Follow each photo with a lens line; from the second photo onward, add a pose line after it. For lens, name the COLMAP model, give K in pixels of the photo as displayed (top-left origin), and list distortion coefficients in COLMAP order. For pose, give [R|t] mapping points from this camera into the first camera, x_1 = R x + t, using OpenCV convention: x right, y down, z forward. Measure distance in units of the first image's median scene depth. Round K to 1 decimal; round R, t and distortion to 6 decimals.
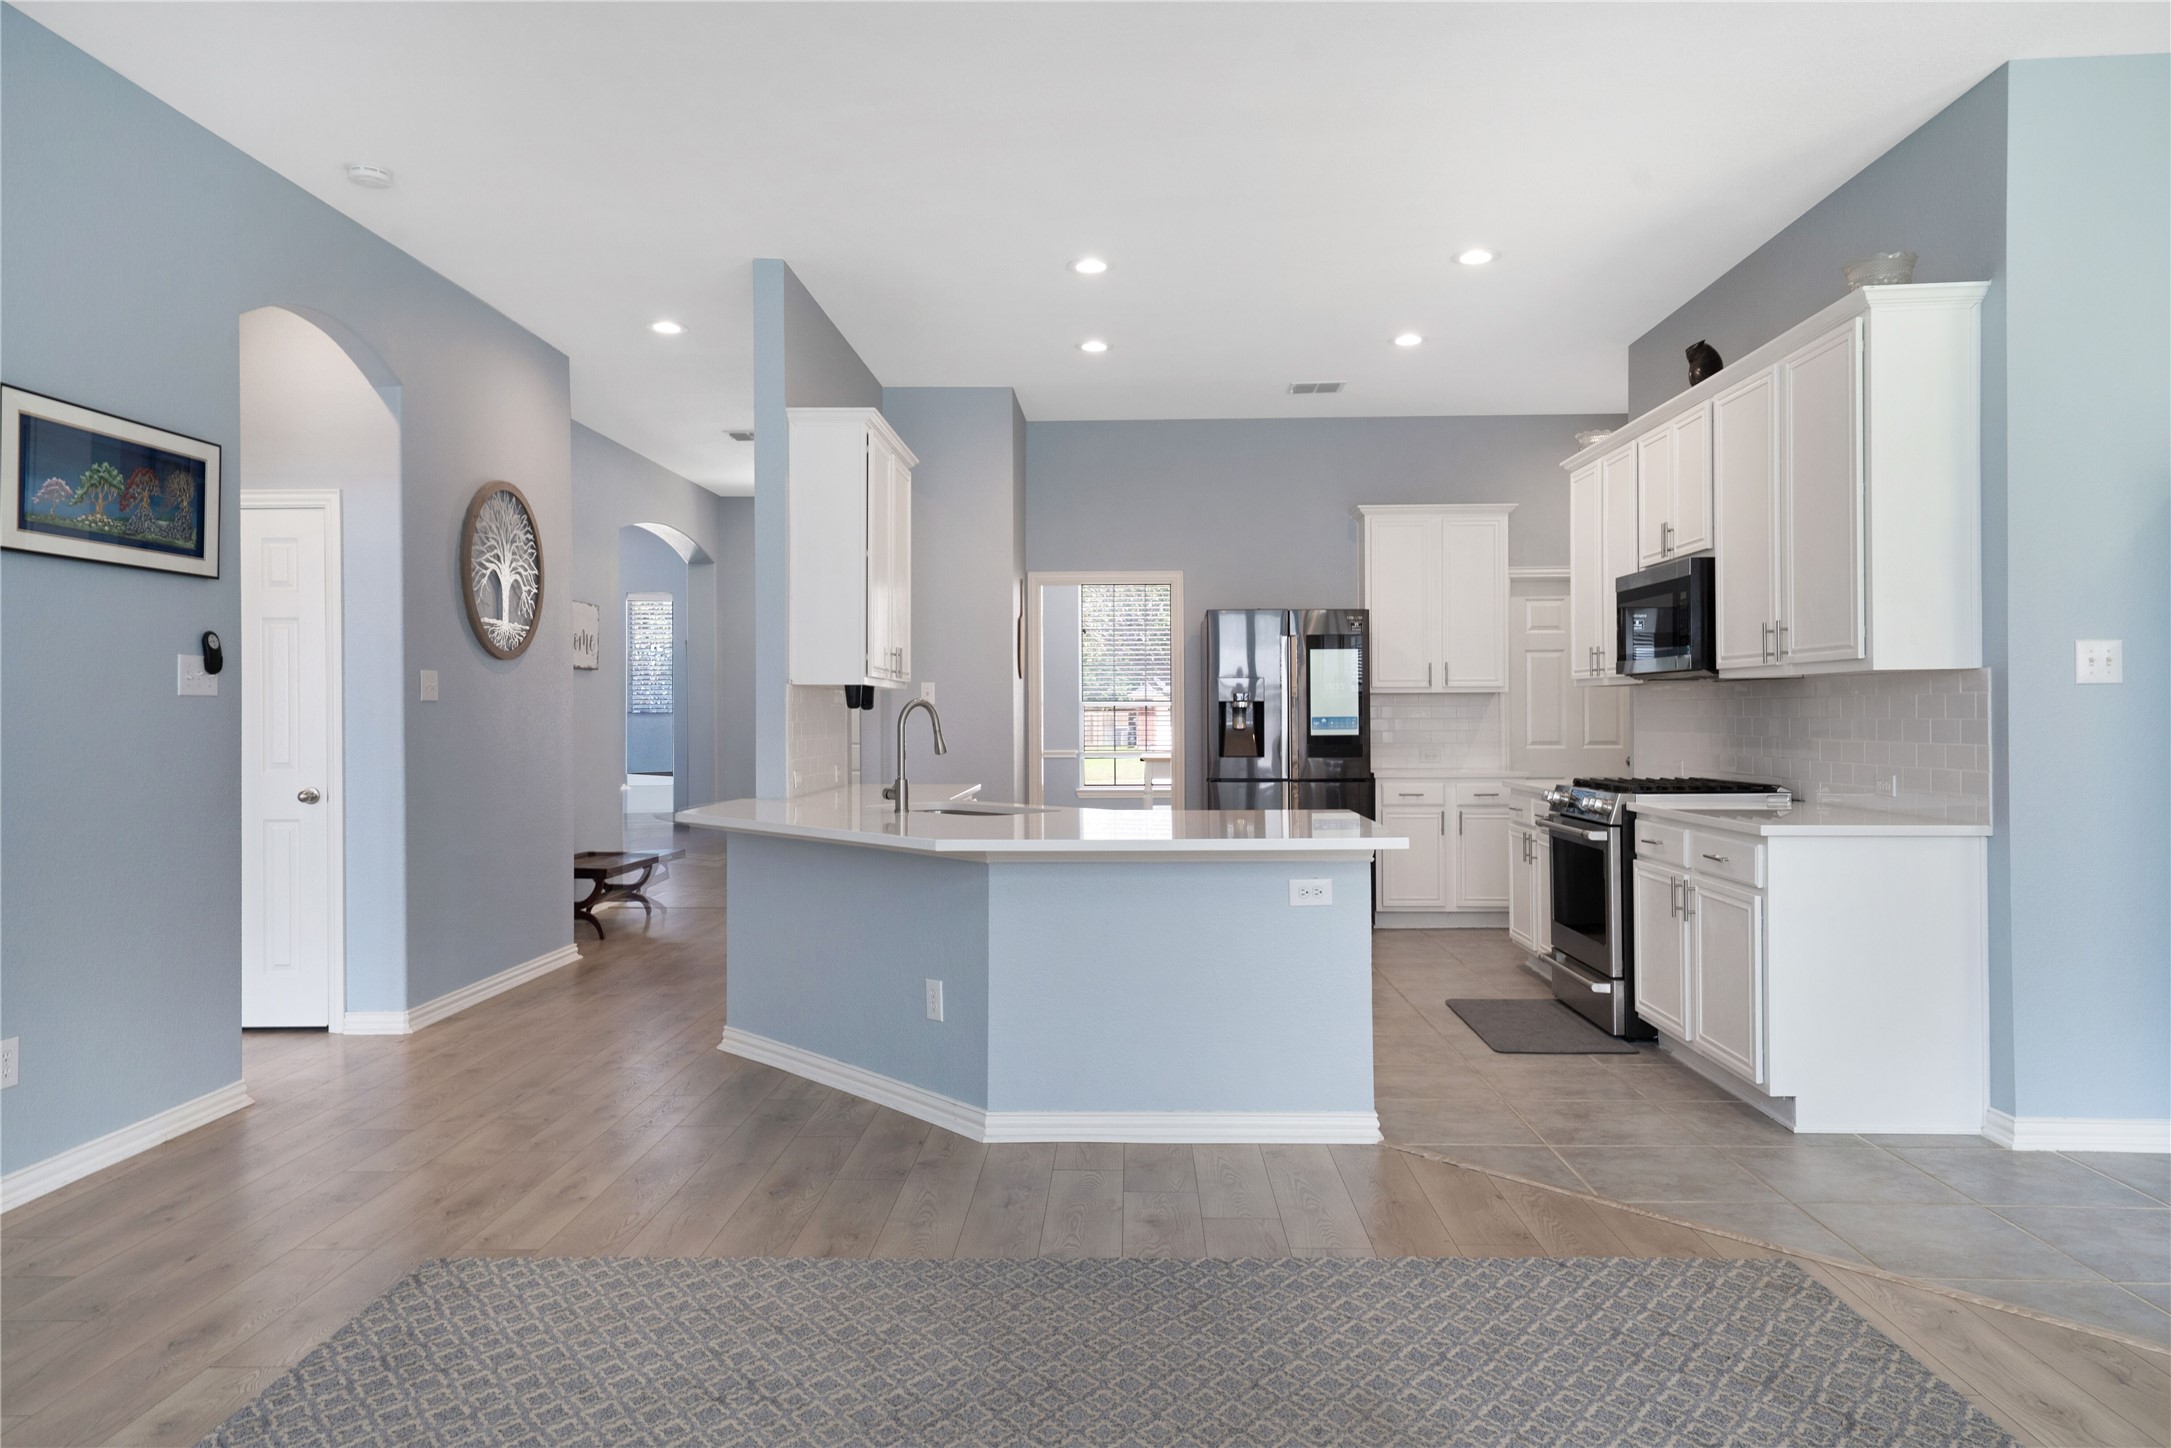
lens RADIAL K [[1407.0, 0, 1085.7], [0, 1407.0, 726.7], [0, 0, 1]] dist [0.034401, -0.000725]
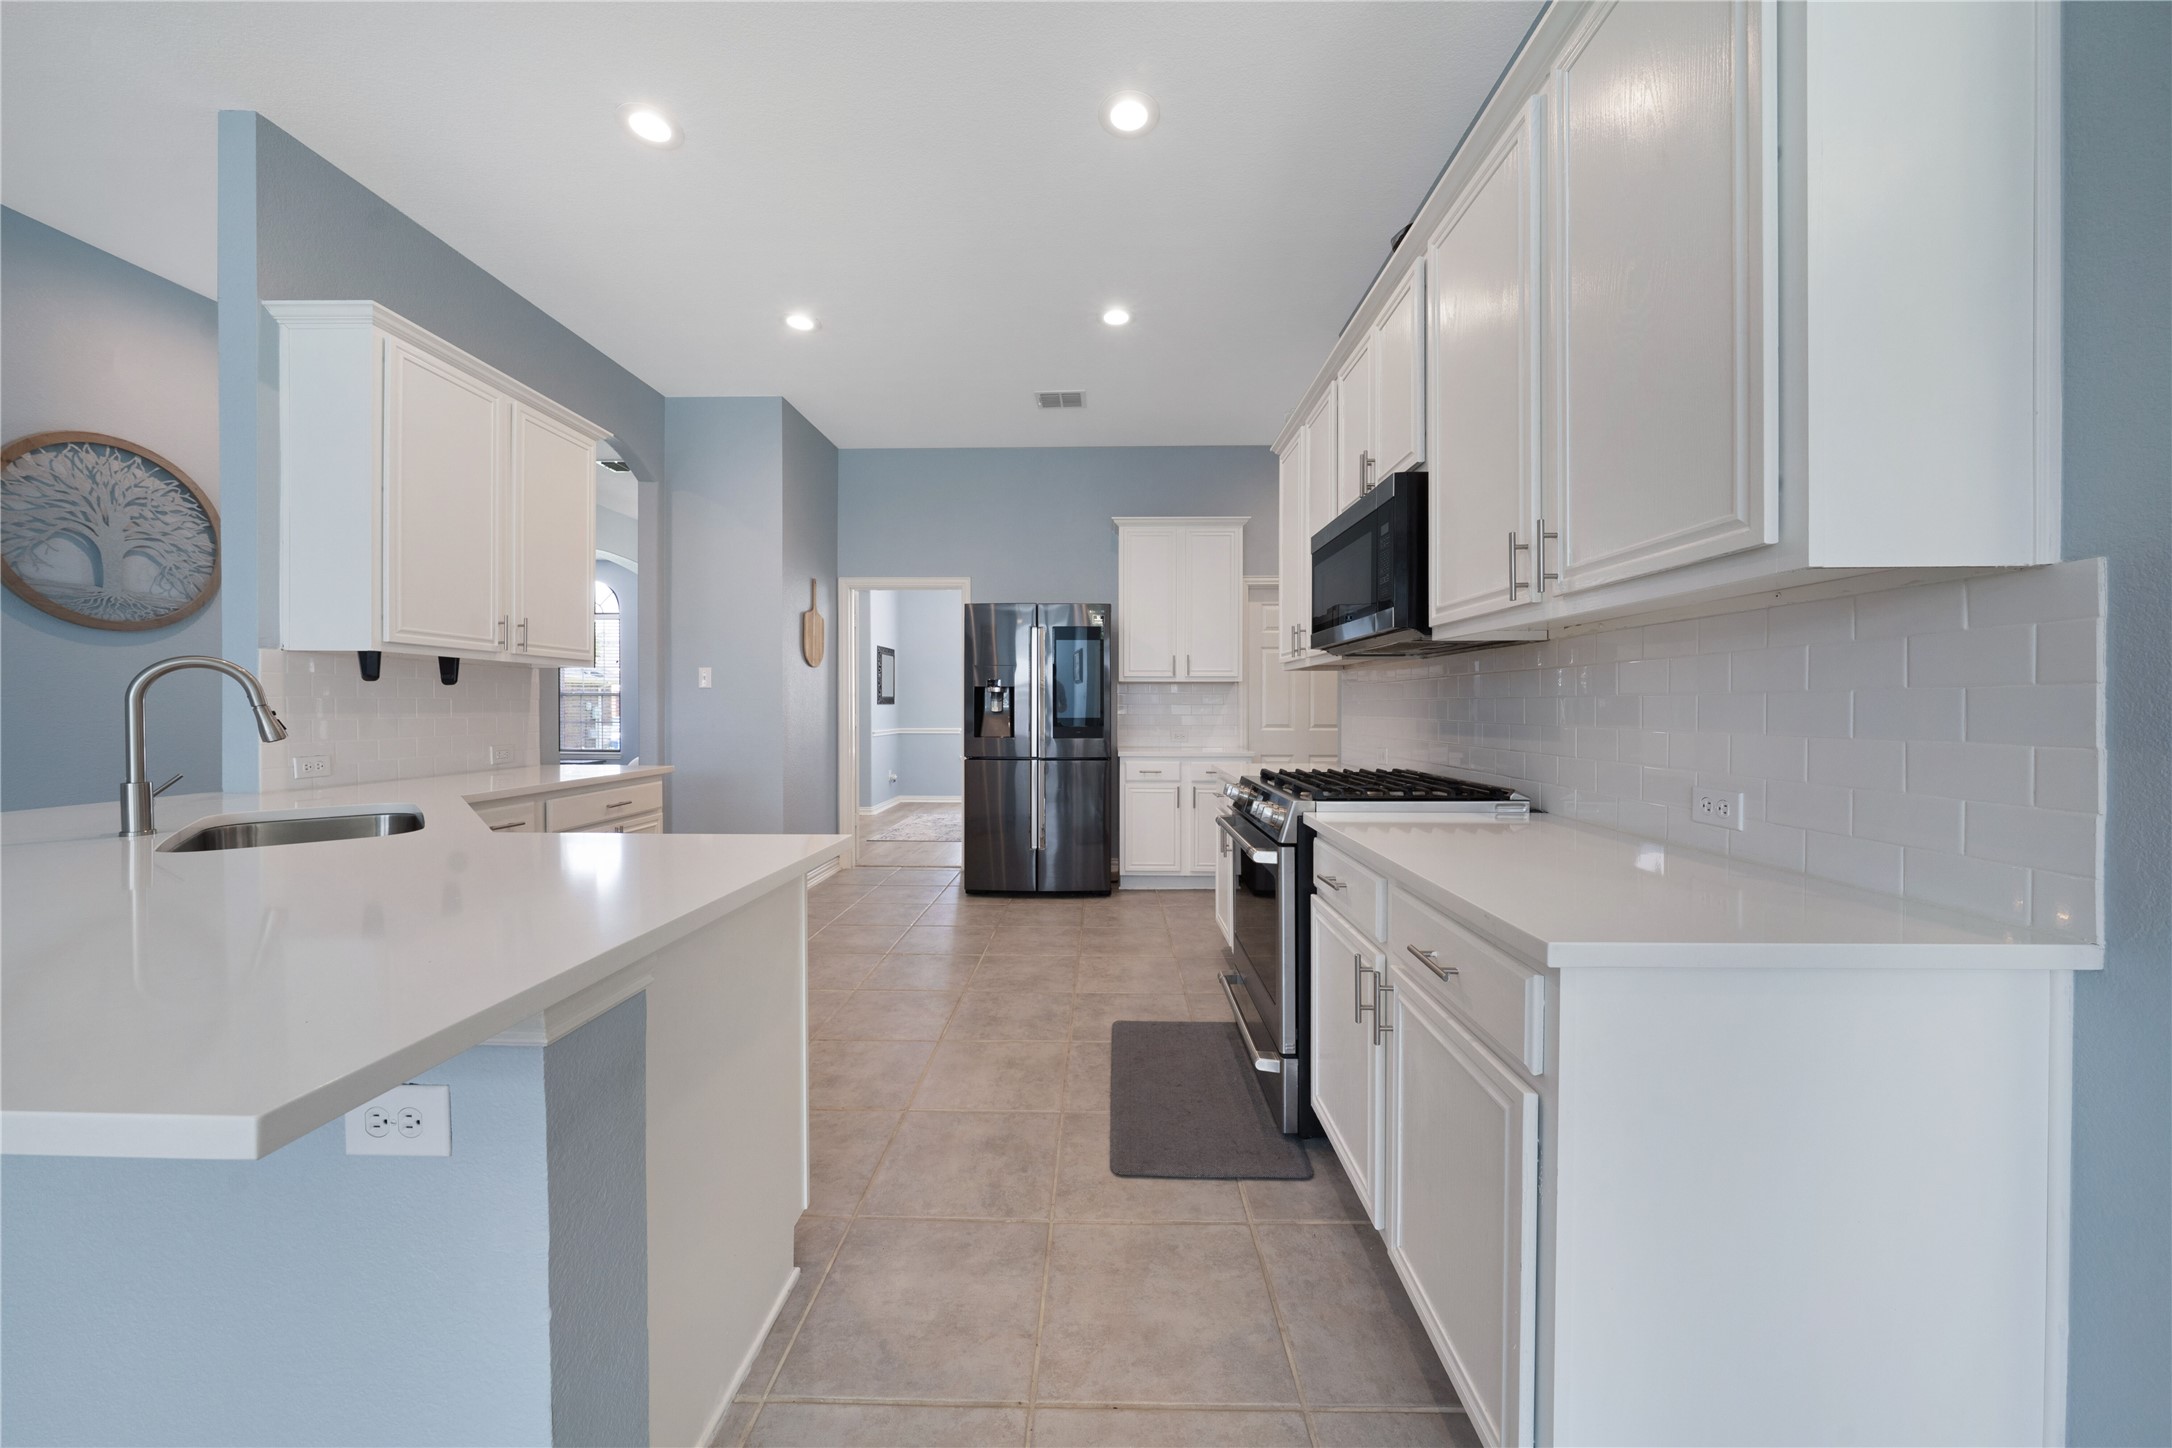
lens RADIAL K [[761.2, 0, 1086.0], [0, 761.2, 724.0], [0, 0, 1]] dist [-0.002783, 0.000013]
pose [[0.999911, 0.006352, 0.011716, 0.268067], [-0.006504, 0.999895, 0.012935, 0.004250], [-0.011633, -0.013010, 0.999848, 0.617775]]
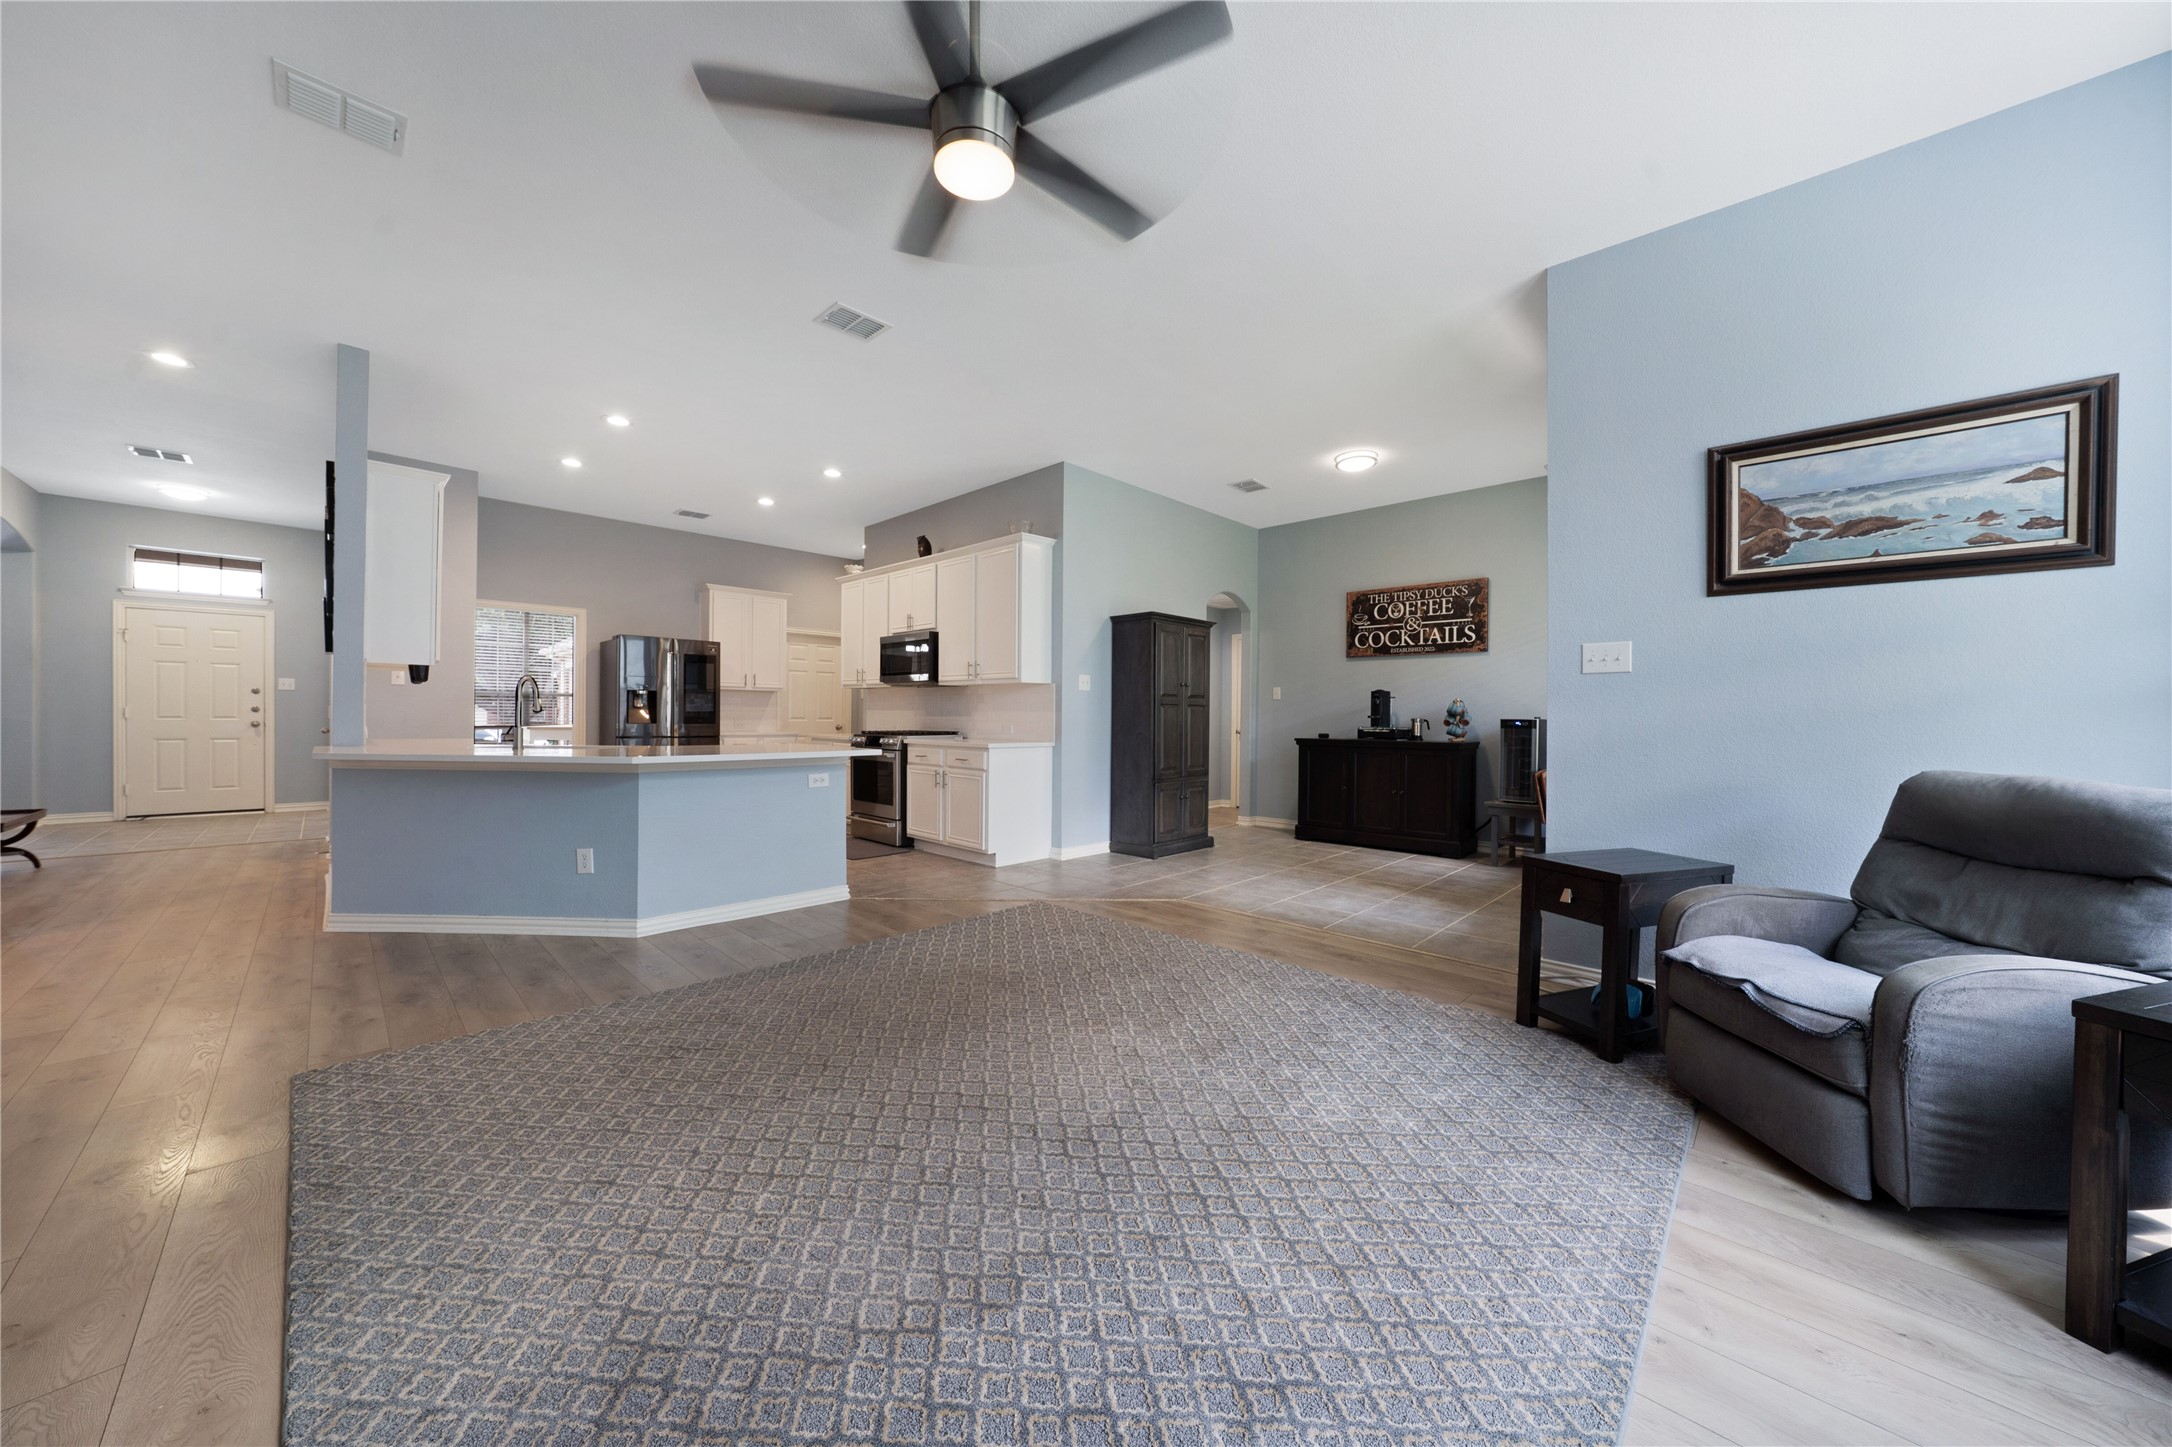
lens RADIAL K [[761.2, 0, 1086.0], [0, 761.2, 723.5], [0, 0, 1]] dist [-0.002783, 0.000013]
pose [[0.676695, 0.004555, 0.736249, -0.296400], [-0.007055, 0.999975, 0.000298, 0.026056], [-0.736230, -0.005396, 0.676710, -0.009721]]
